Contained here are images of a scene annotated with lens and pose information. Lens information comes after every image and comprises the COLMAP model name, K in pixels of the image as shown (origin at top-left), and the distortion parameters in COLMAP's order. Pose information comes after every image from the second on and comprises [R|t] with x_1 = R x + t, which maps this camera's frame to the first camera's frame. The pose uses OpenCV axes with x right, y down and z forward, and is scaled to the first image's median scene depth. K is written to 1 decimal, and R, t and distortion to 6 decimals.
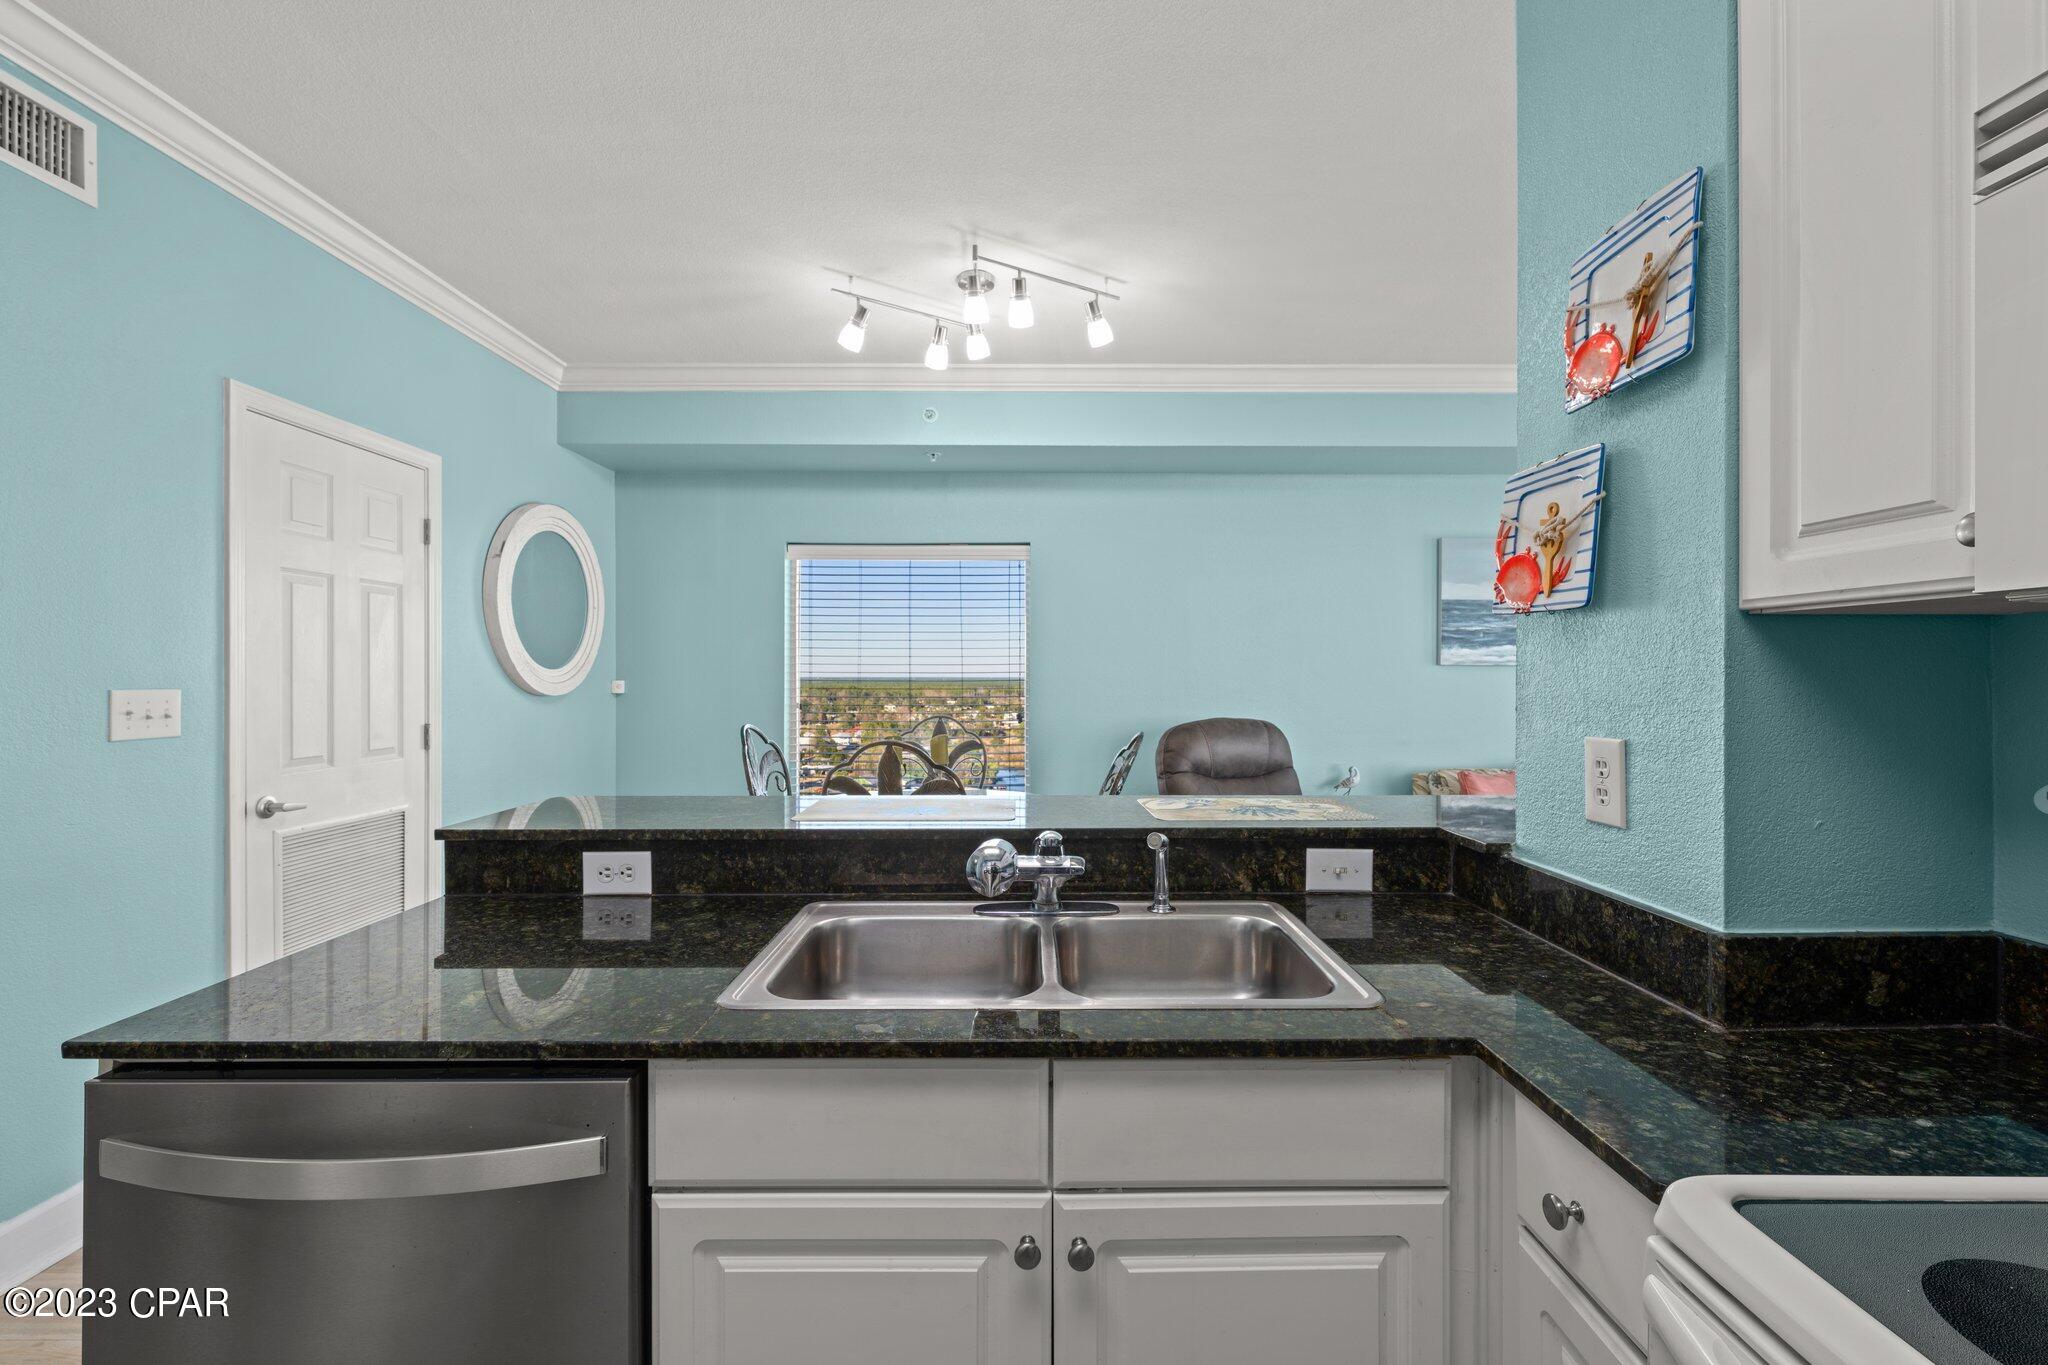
lens RADIAL K [[878.2, 0, 1029.2], [0, 878.2, 665.2], [0, 0, 1]] dist [0.006288, -0.000365]
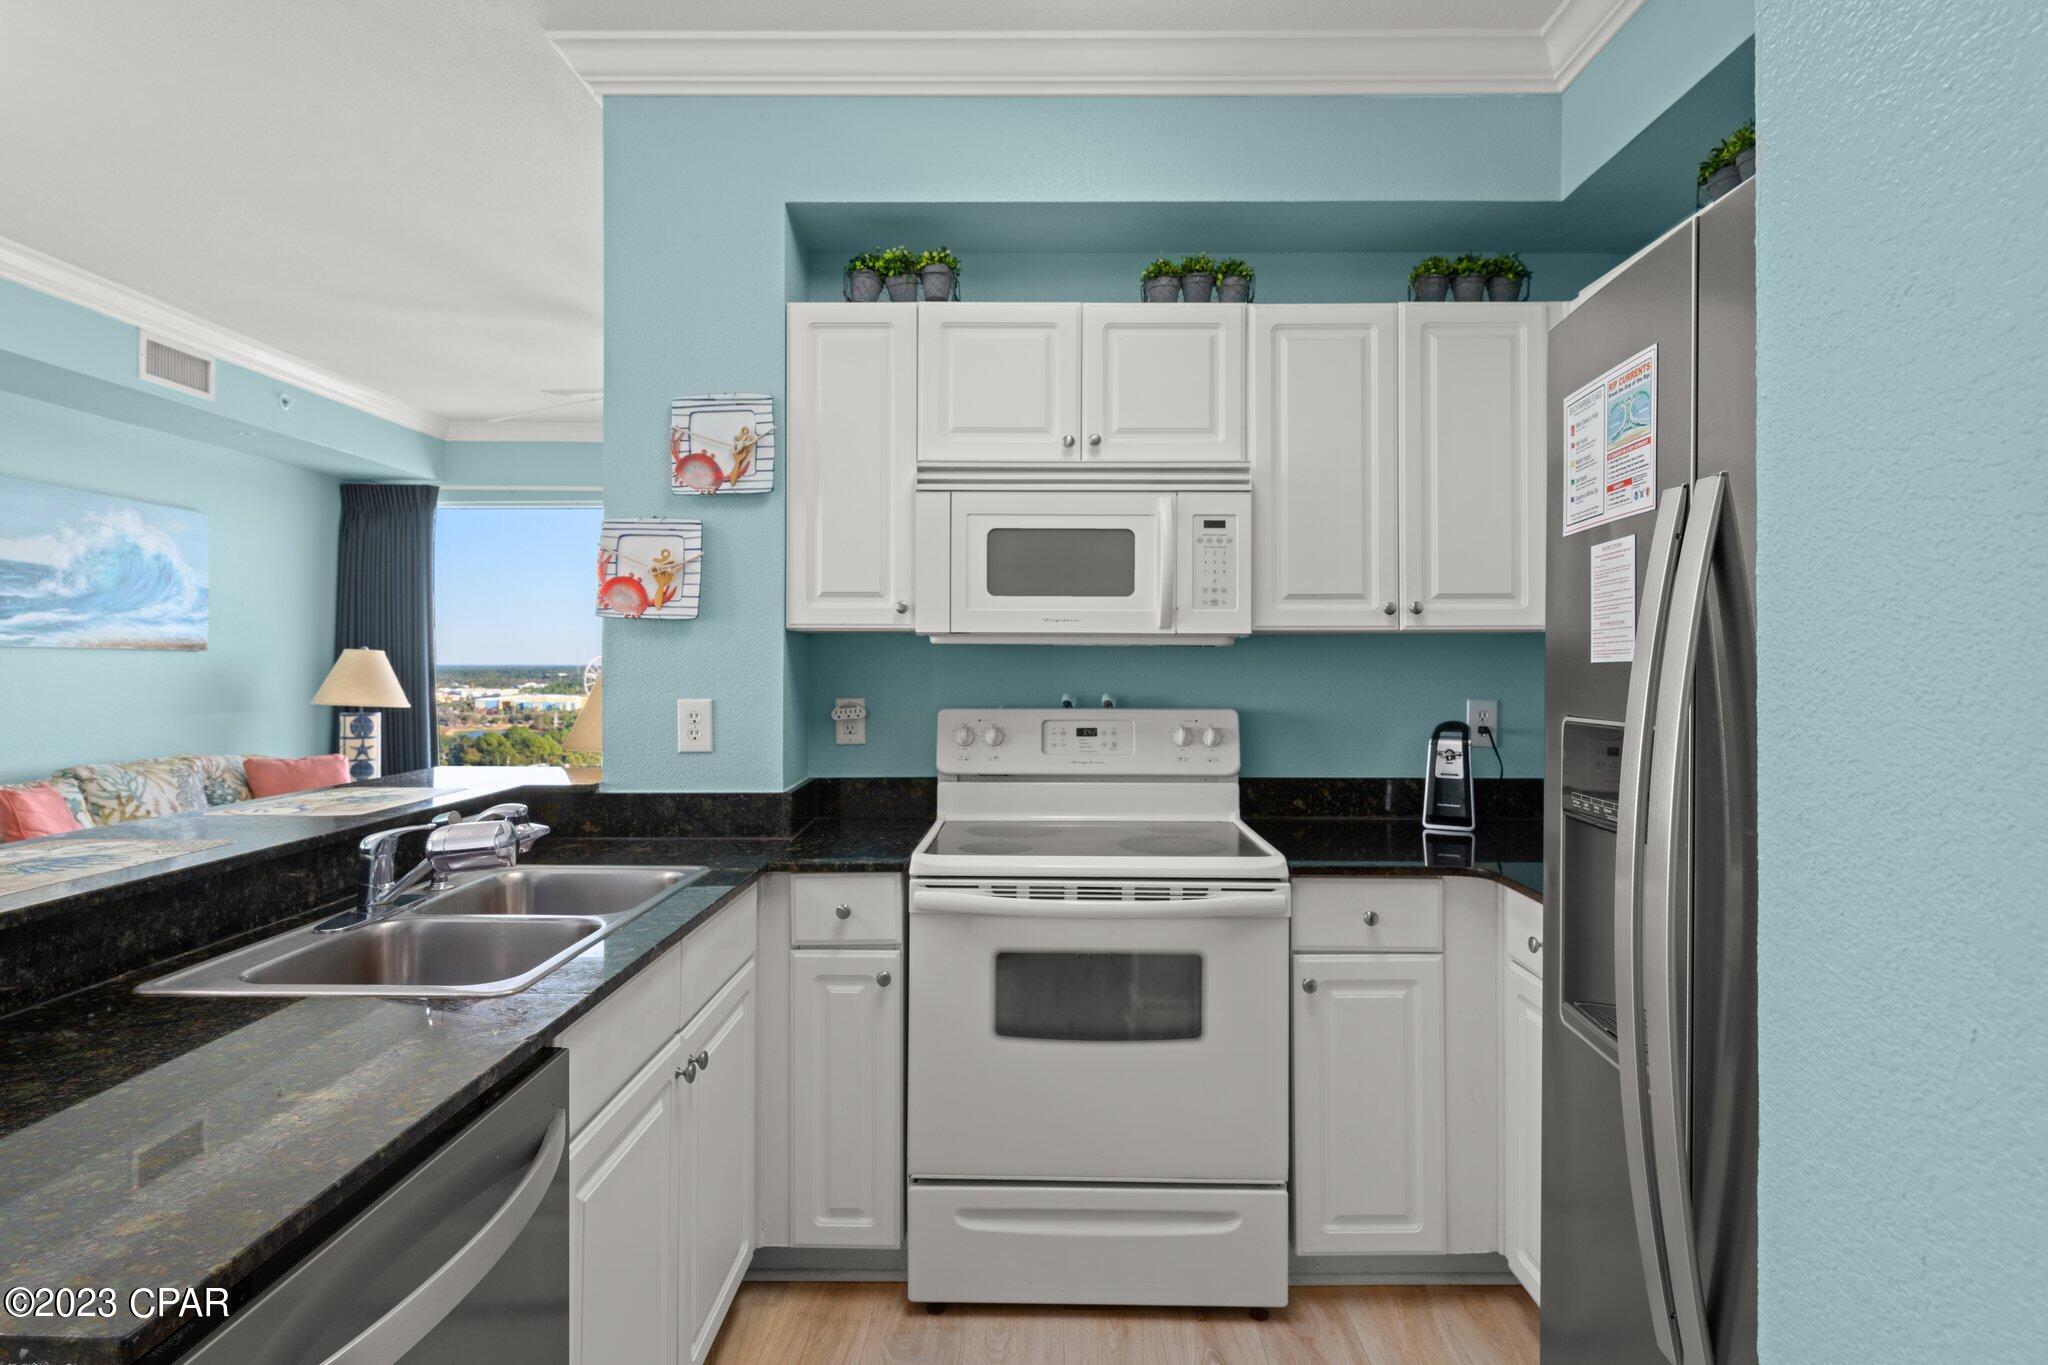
lens RADIAL K [[1087.9, 0, 1017.3], [0, 1087.9, 653.3], [0, 0, 1]] dist [0.001374, -0.000592]
pose [[0.018857, 0.006821, 0.999799, -1.046180], [-0.015899, 0.999852, -0.006522, 0.000399], [-0.999696, -0.015772, 0.018962, 0.280335]]
